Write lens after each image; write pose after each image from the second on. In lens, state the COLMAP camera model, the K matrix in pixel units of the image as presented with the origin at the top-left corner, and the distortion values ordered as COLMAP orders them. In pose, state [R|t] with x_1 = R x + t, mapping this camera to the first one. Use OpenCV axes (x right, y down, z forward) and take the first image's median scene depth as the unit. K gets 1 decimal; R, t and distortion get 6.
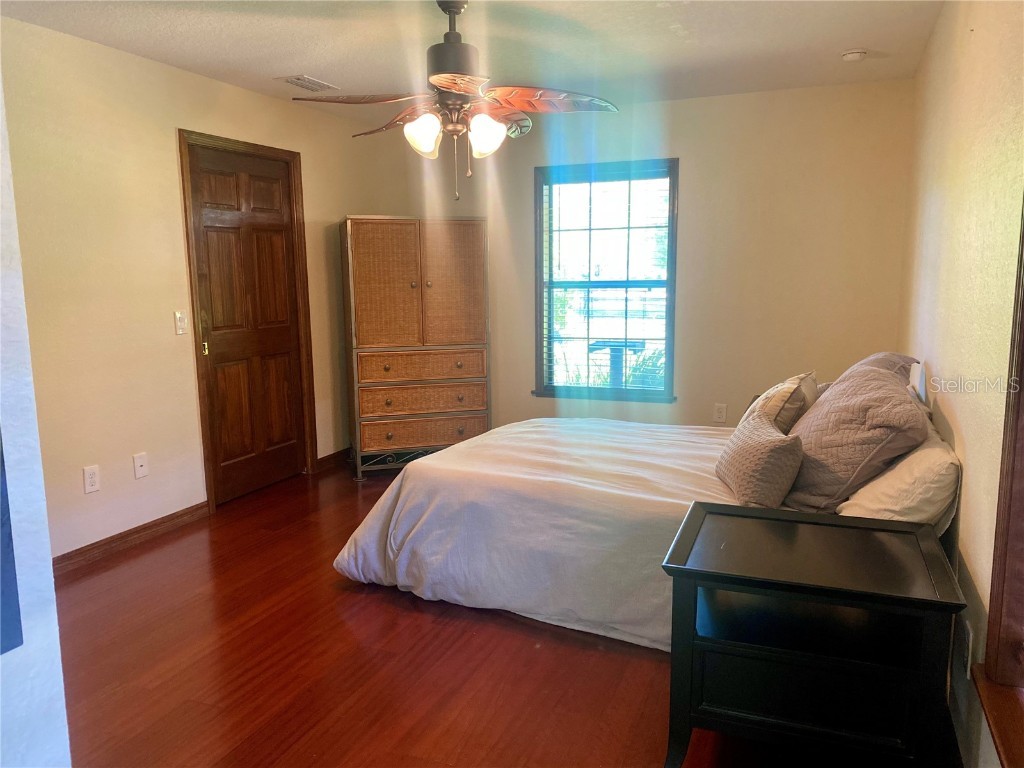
lens RADIAL K [[791.9, 0, 513.3], [0, 791.9, 381.5], [0, 0, 1]] dist [0.106448, -0.002101]
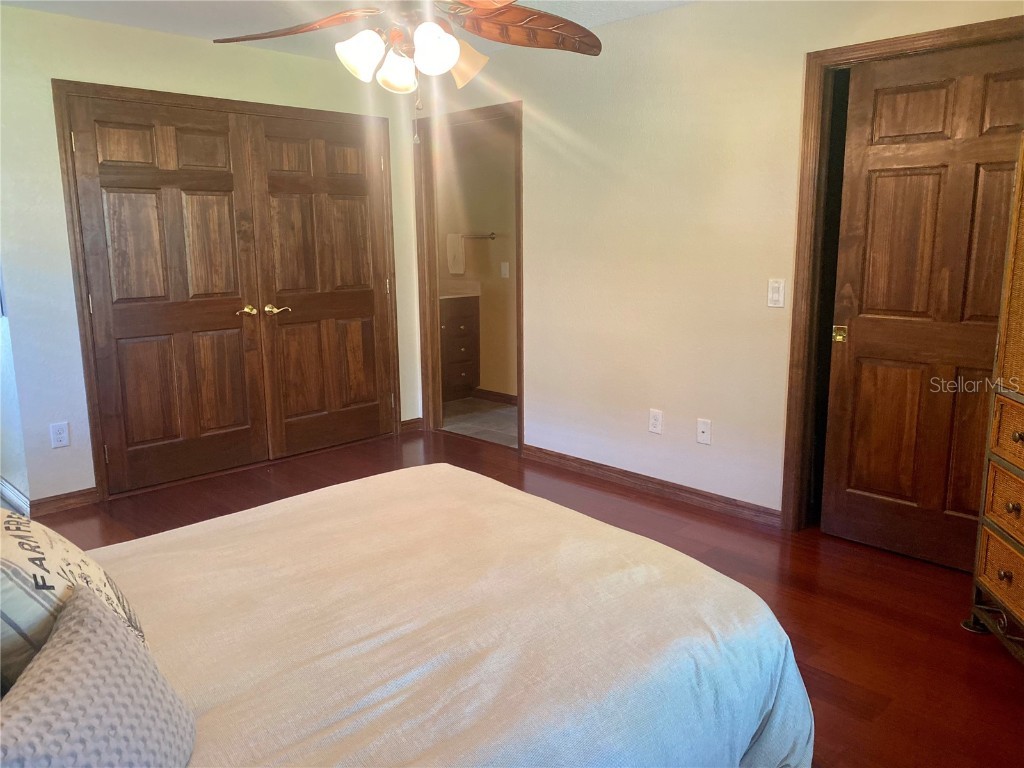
lens RADIAL K [[788.1, 0, 513.5], [0, 788.1, 379.5], [0, 0, 1]] dist [-0.002149, -0.001208]
pose [[-0.402443, 0.187503, -0.896037, 0.419427], [-0.112972, 0.961145, 0.251867, -0.150521], [0.908448, 0.202589, -0.365623, 0.983669]]
